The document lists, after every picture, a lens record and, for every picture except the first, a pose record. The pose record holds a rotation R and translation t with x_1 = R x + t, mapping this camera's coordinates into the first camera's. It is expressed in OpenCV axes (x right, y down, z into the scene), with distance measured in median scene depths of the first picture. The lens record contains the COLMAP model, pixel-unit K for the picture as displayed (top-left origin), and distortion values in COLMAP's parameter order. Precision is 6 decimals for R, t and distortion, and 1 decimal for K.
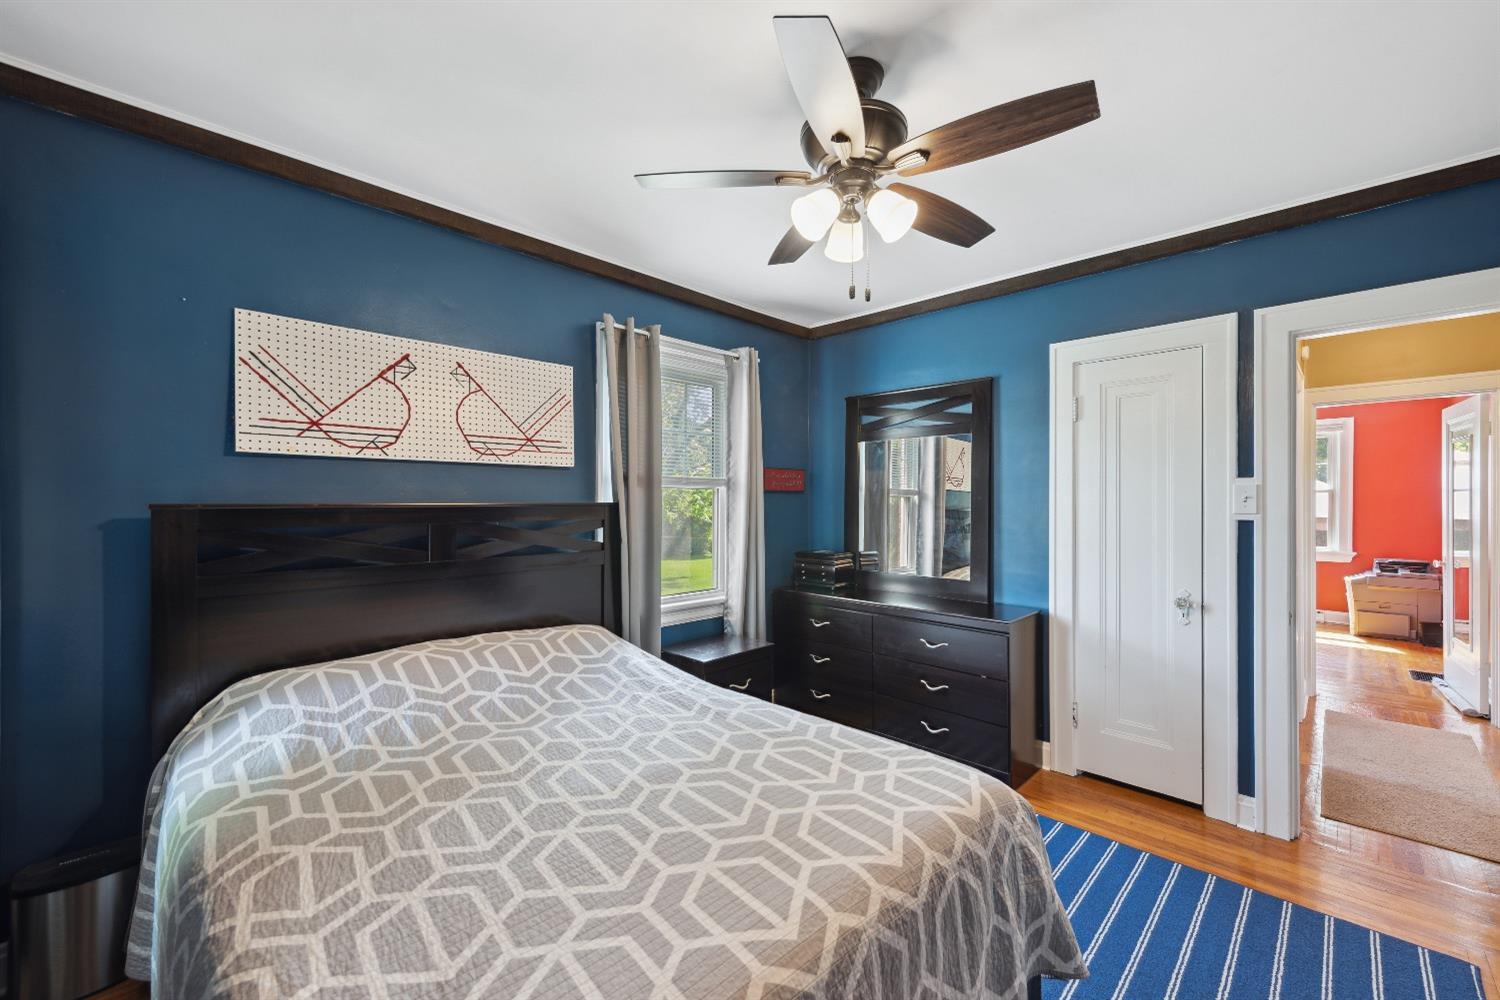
lens RADIAL K [[612.5, 0, 751.5], [0, 612.5, 504.9], [0, 0, 1]] dist [0.013045, 0.000032]
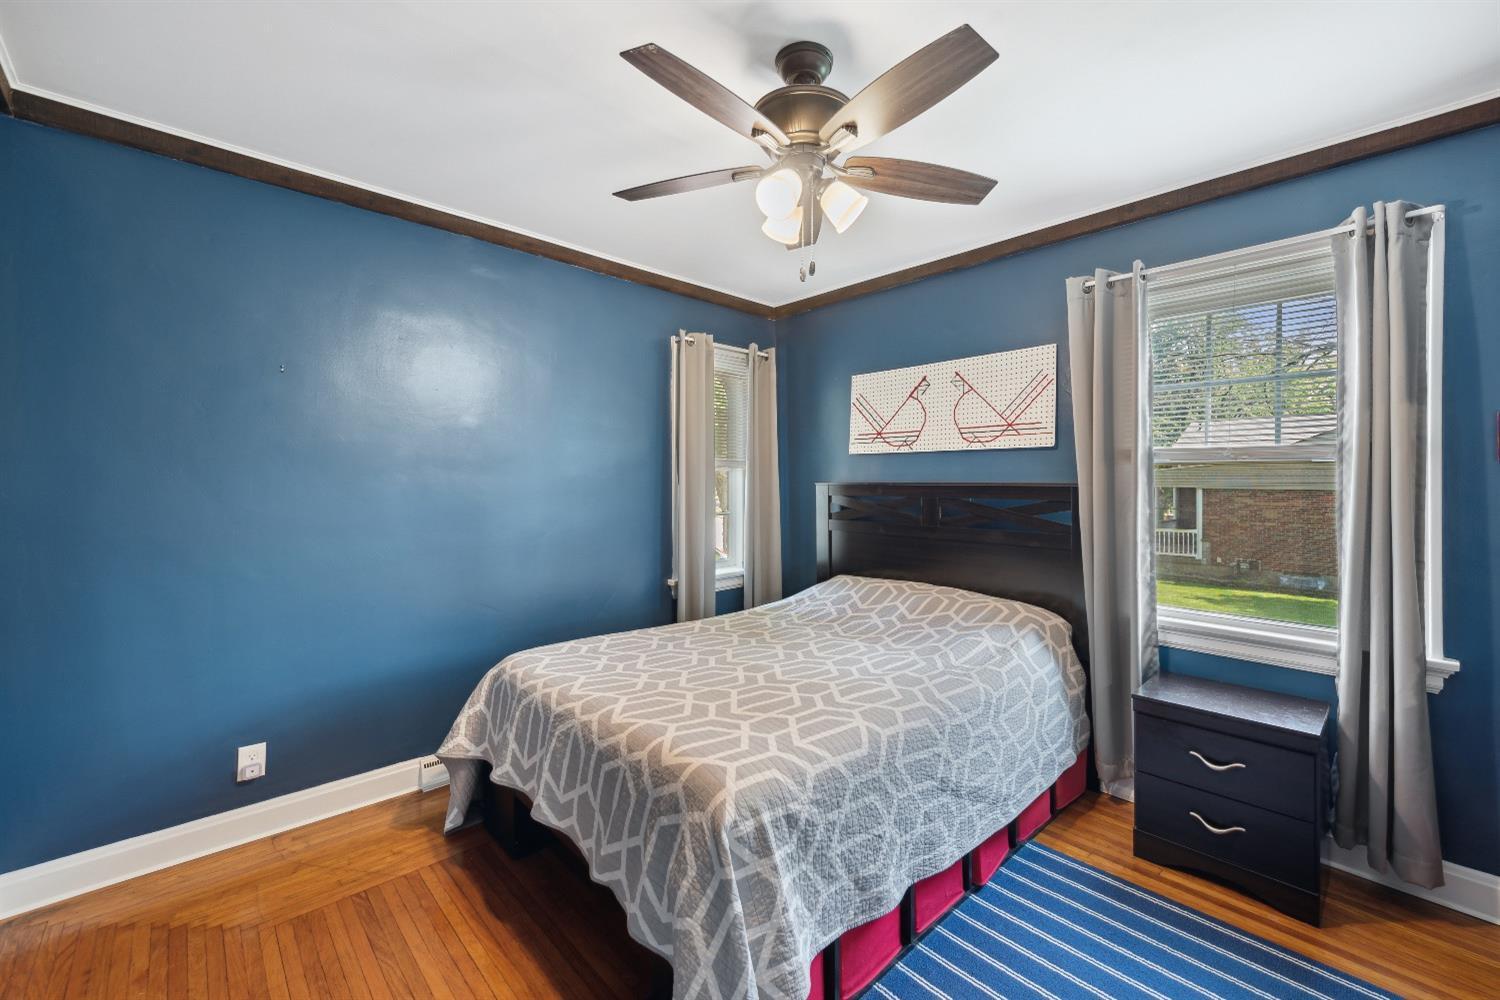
lens RADIAL K [[612.5, 0, 771.5], [0, 612.5, 479.7], [0, 0, 1]] dist [0.013045, 0.000032]
pose [[-0.037883, -0.007971, -0.999250, 0.849900], [-0.013130, 0.999886, -0.007479, 0.005014], [0.999196, 0.012837, -0.037984, 0.715044]]
